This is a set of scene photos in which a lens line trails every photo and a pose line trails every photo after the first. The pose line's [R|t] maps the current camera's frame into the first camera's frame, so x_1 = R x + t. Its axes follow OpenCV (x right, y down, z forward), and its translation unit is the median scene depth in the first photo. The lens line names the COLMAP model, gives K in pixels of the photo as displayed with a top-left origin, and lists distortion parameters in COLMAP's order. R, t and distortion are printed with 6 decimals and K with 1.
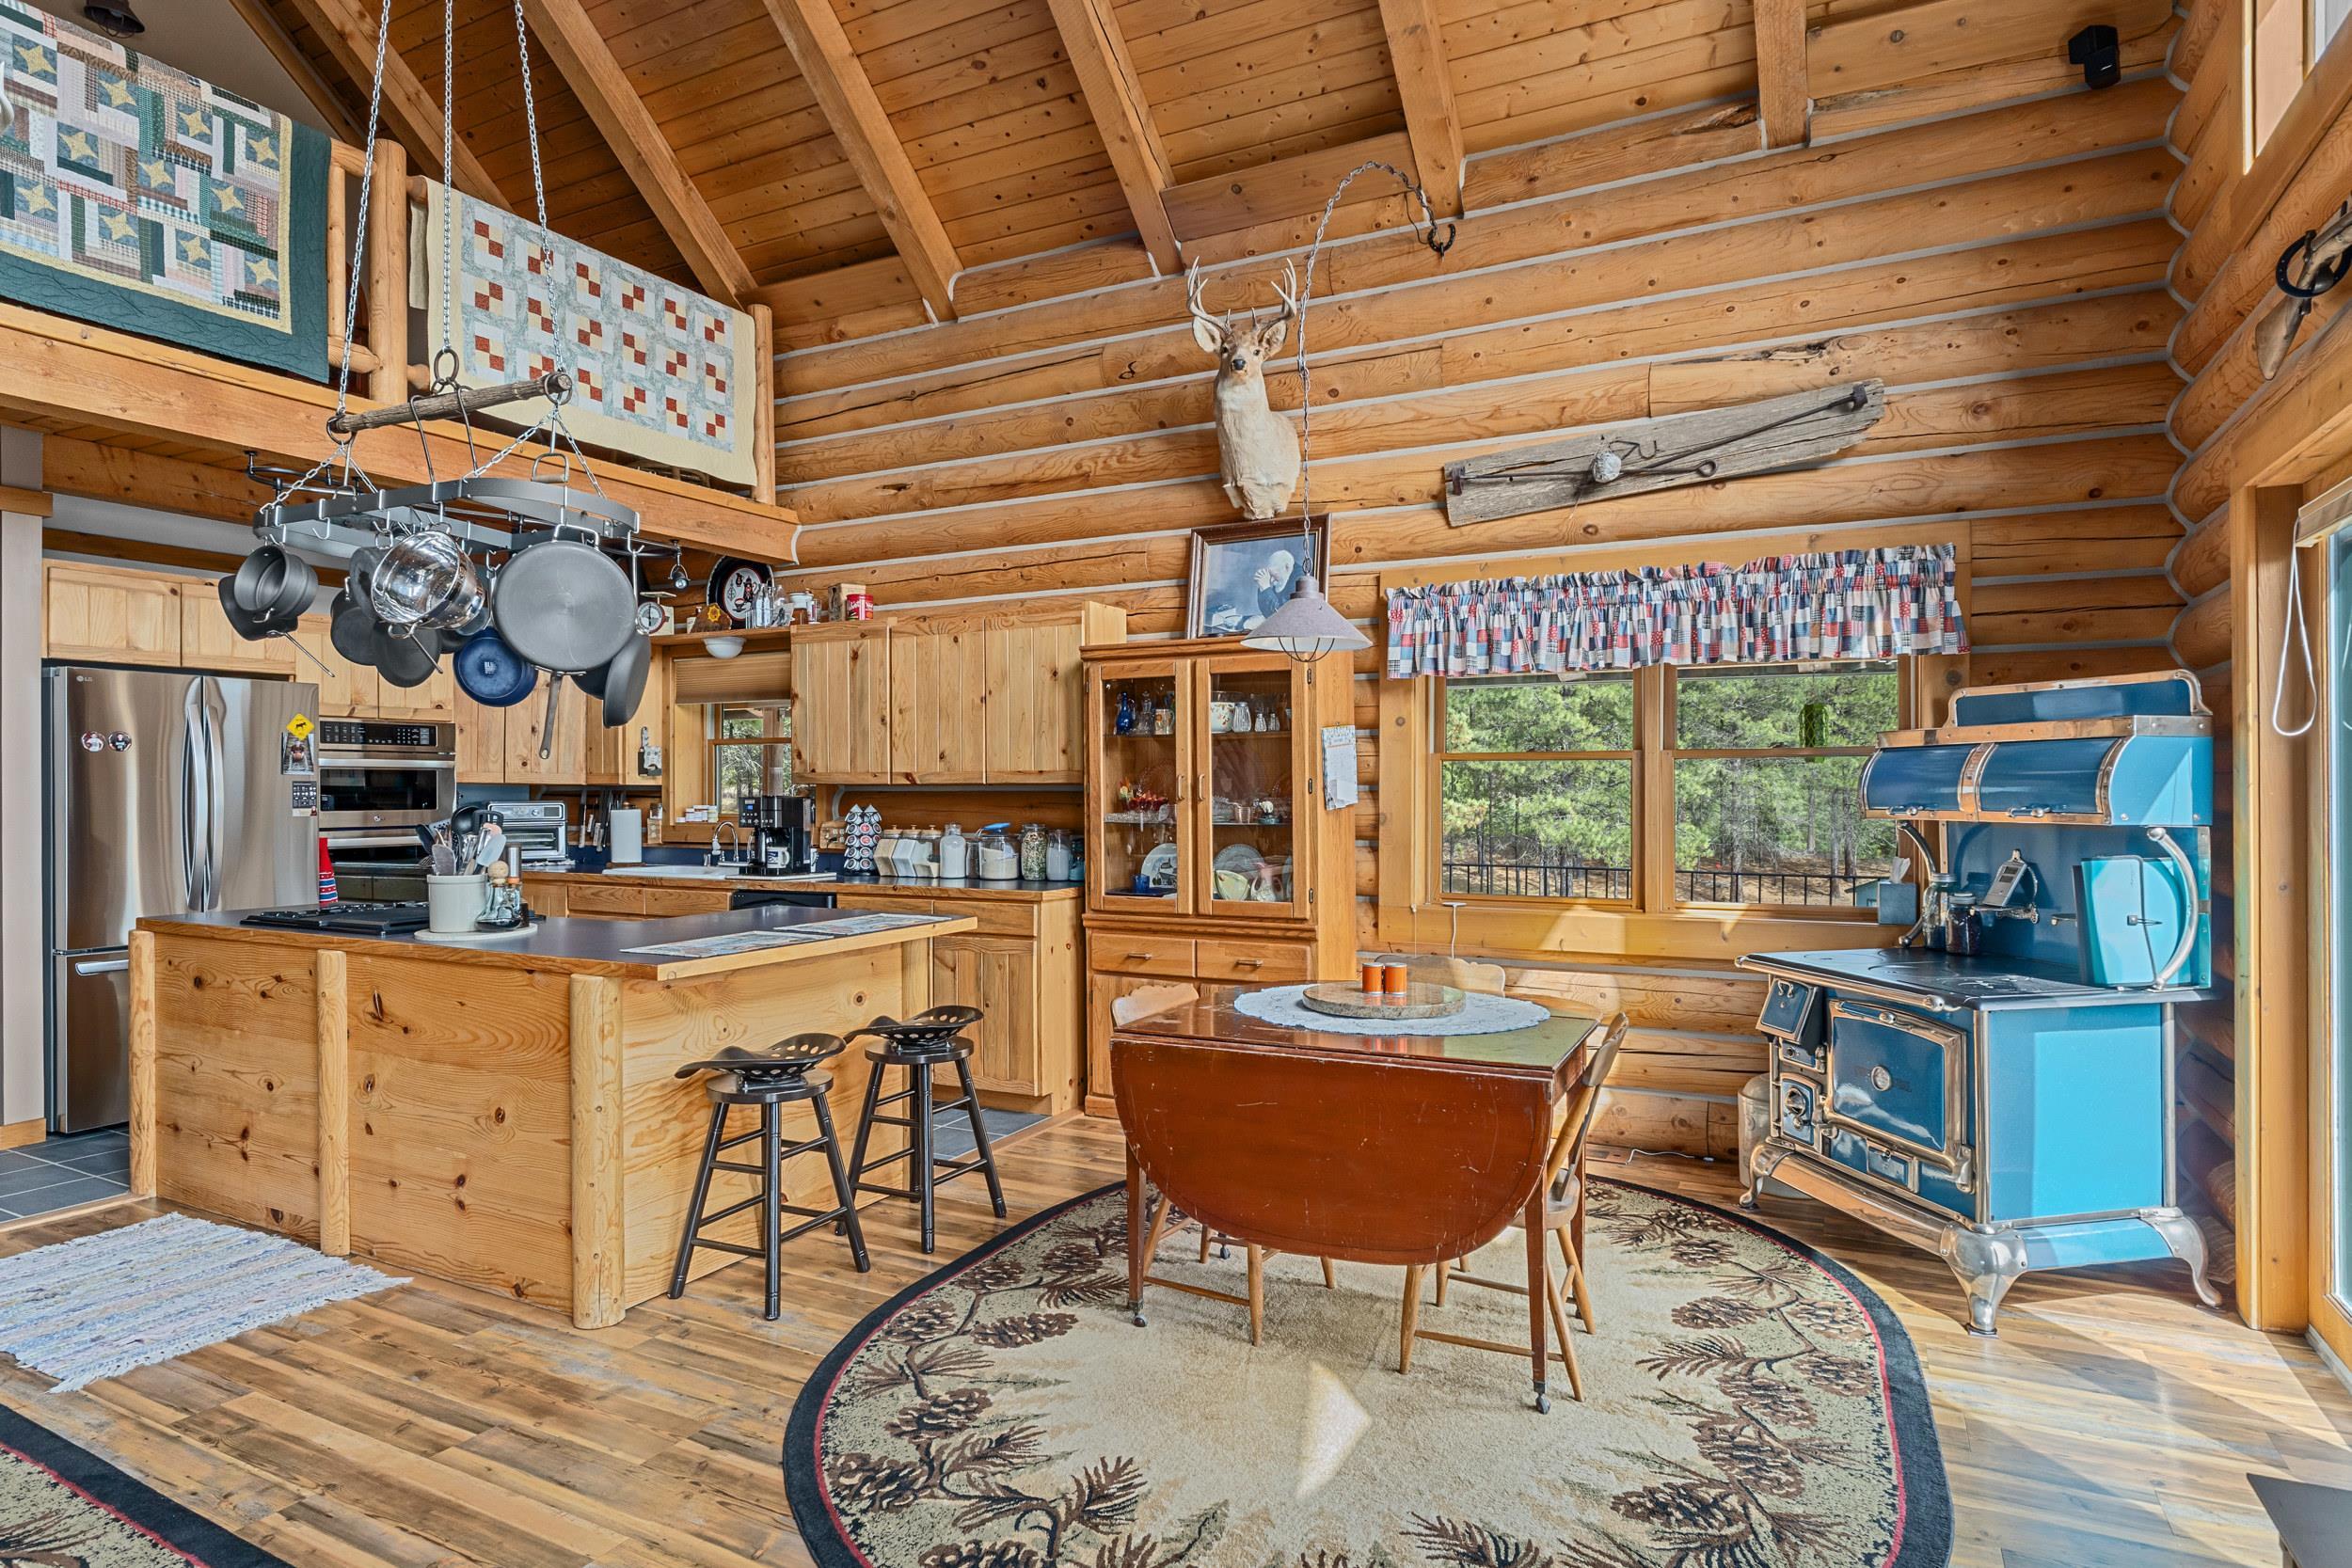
lens RADIAL K [[1277.2, 0, 1173.2], [0, 1277.2, 793.0], [0, 0, 1]] dist [-0.000322, -0.001847]
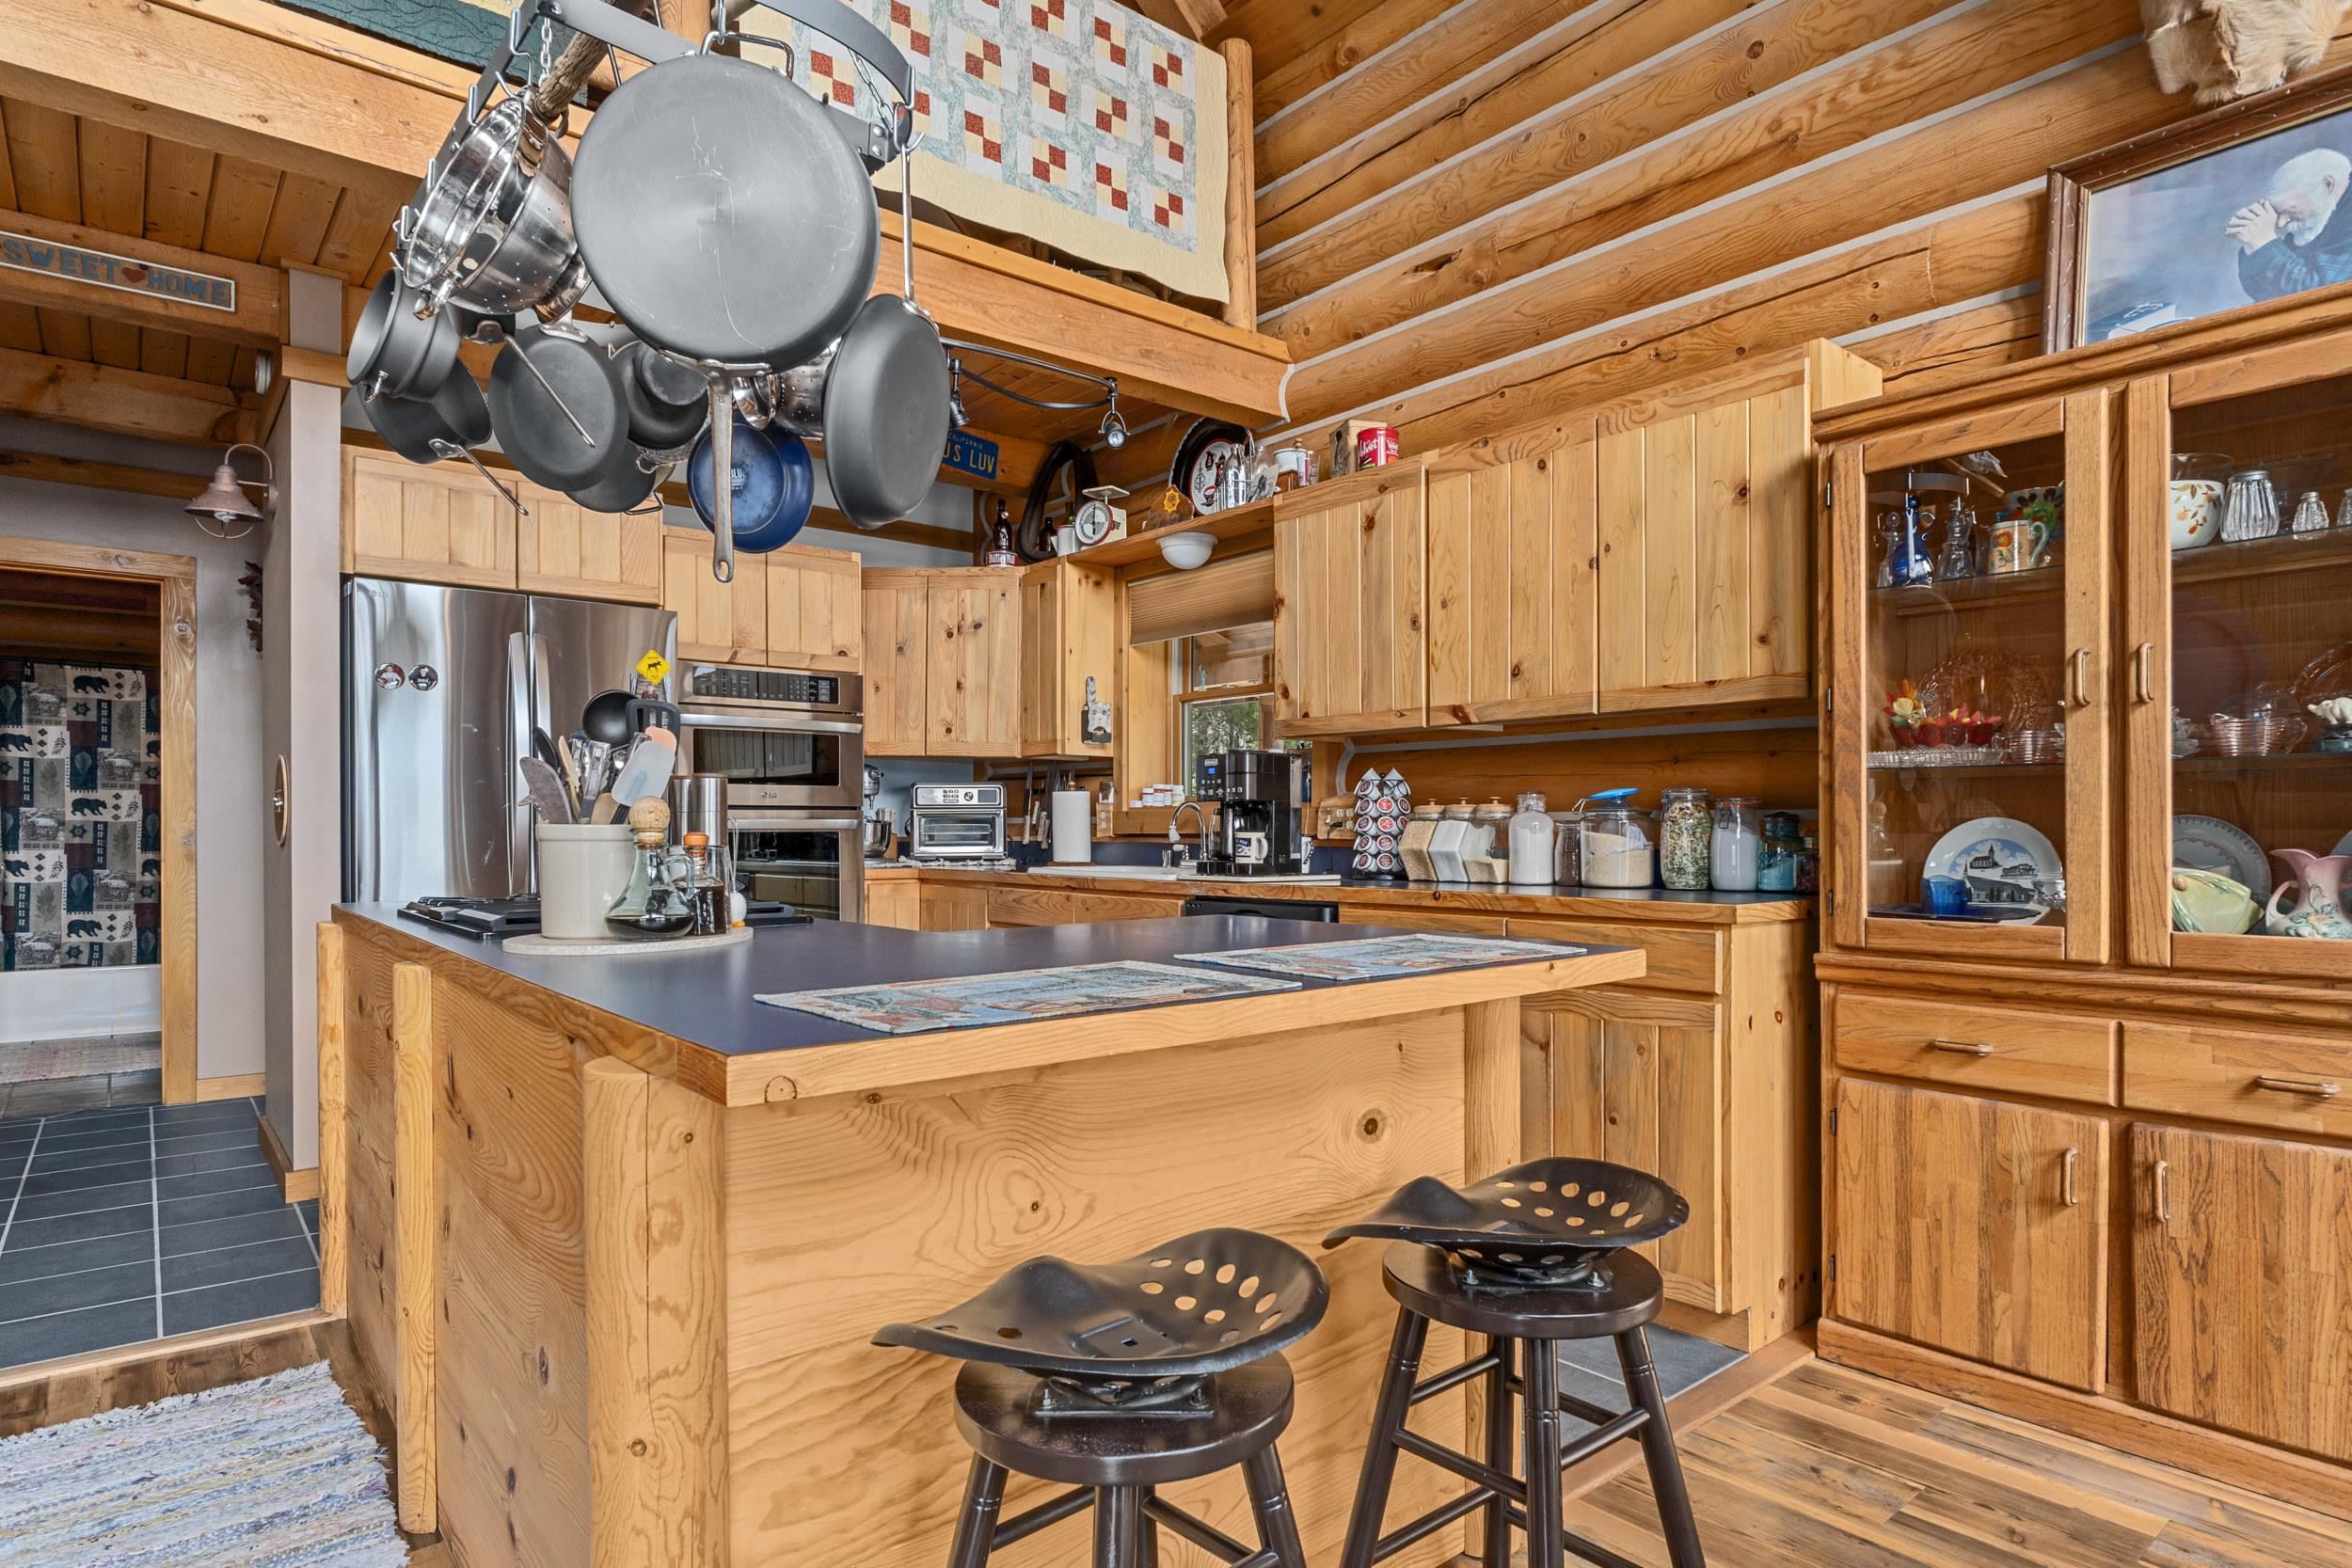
lens RADIAL K [[1277.2, 0, 1186.4], [0, 1277.2, 830.0], [0, 0, 1]] dist [-0.000322, -0.001847]
pose [[0.924177, 0.002392, -0.381957, -0.099847], [-0.002245, 0.999997, 0.000830, 0.043446], [0.381958, 0.000091, 0.924180, 0.416490]]
